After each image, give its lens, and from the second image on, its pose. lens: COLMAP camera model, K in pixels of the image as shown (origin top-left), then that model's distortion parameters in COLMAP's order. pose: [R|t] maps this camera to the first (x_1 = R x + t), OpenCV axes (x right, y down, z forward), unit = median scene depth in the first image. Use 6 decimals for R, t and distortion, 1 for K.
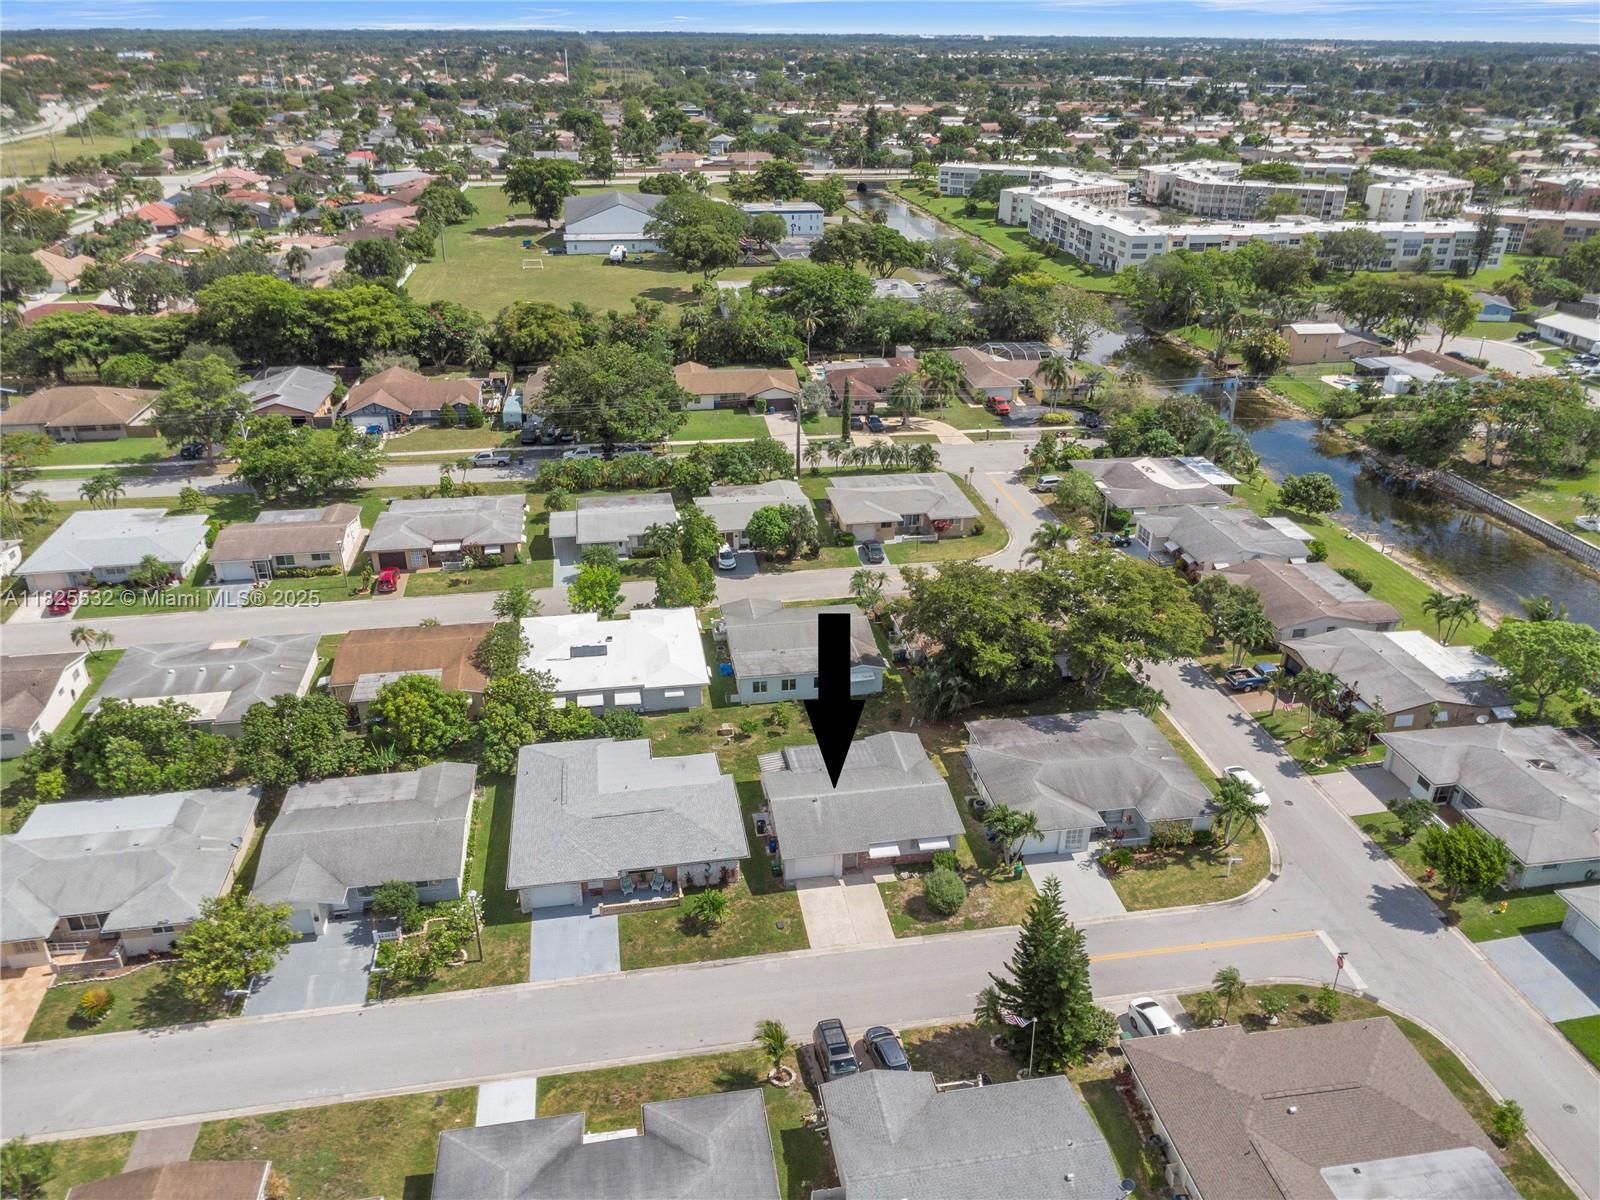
lens RADIAL K [[1162.0, 0, 787.8], [0, 1162.0, 605.9], [0, 0, 1]] dist [0.002591, 0.002889]
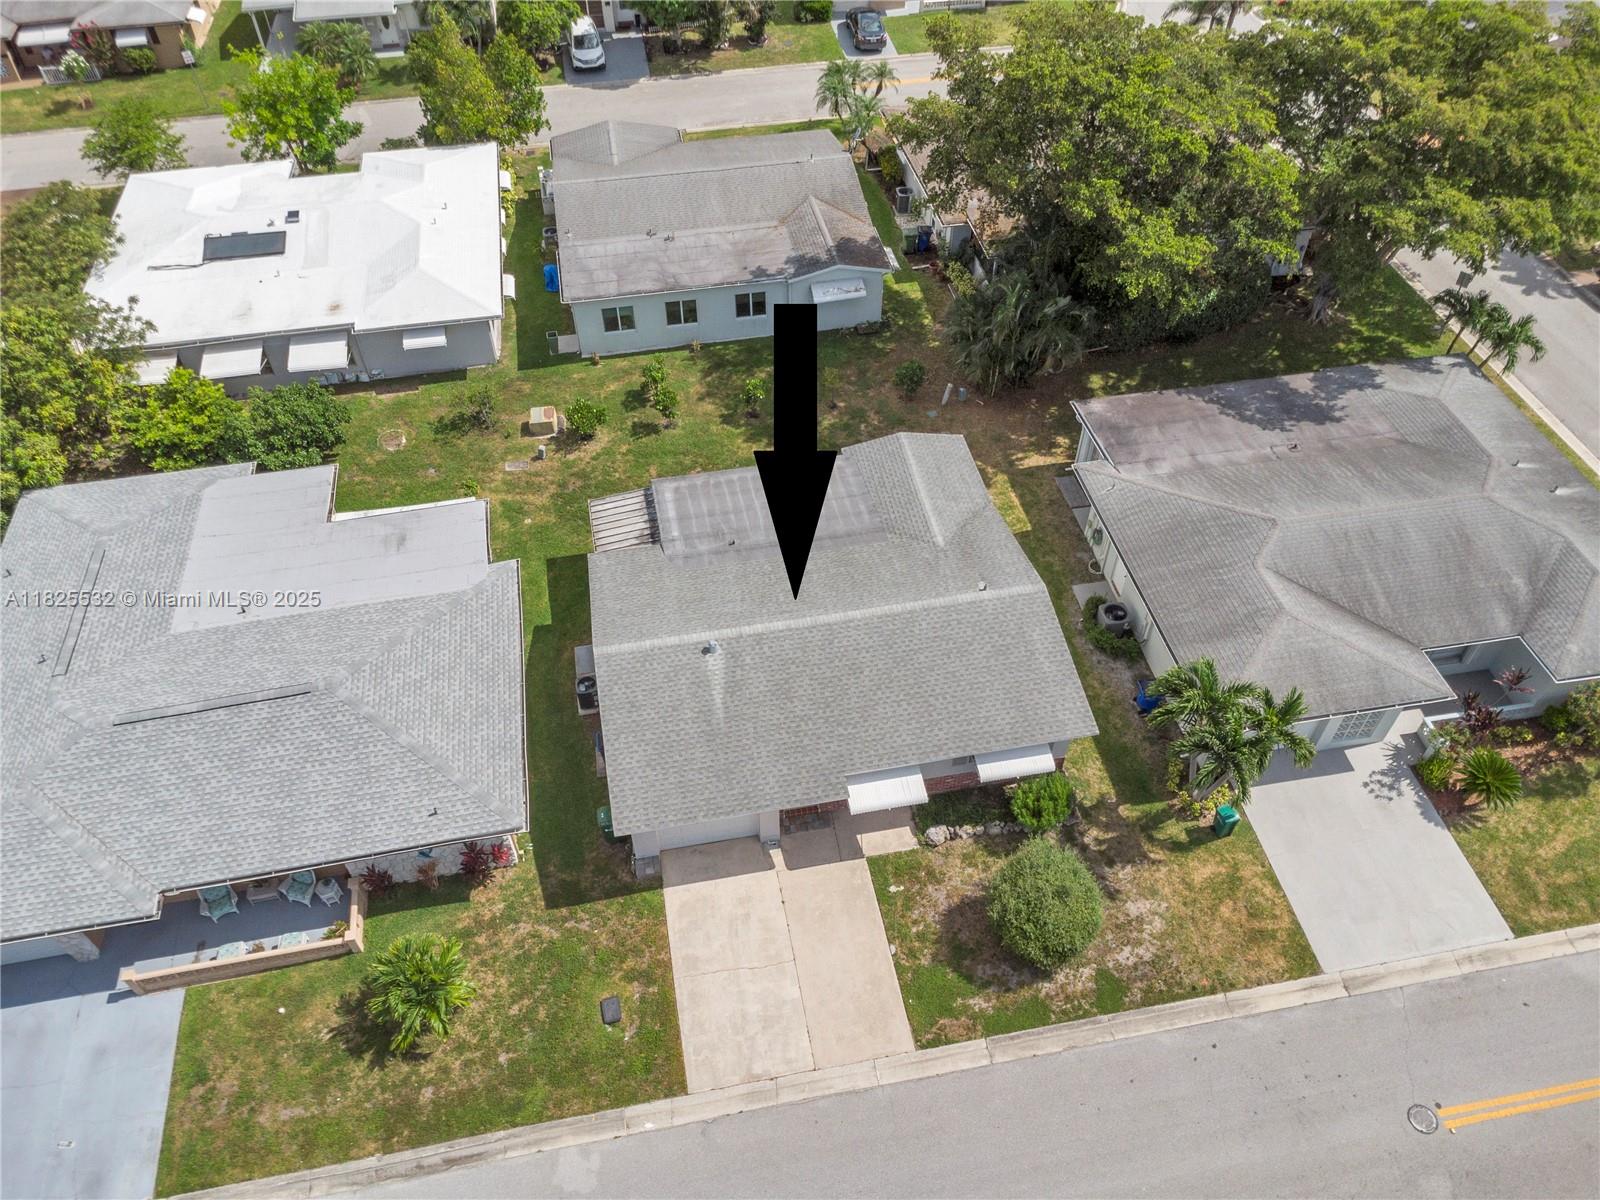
lens RADIAL K [[1162.0, 0, 788.2], [0, 1162.0, 600.3], [0, 0, 1]] dist [0.002591, 0.002889]
pose [[0.999735, -0.023007, 0.000622, 0.040005], [0.021333, 0.936456, 0.350136, 0.013511], [-0.008638, -0.350030, 0.936699, 0.513028]]
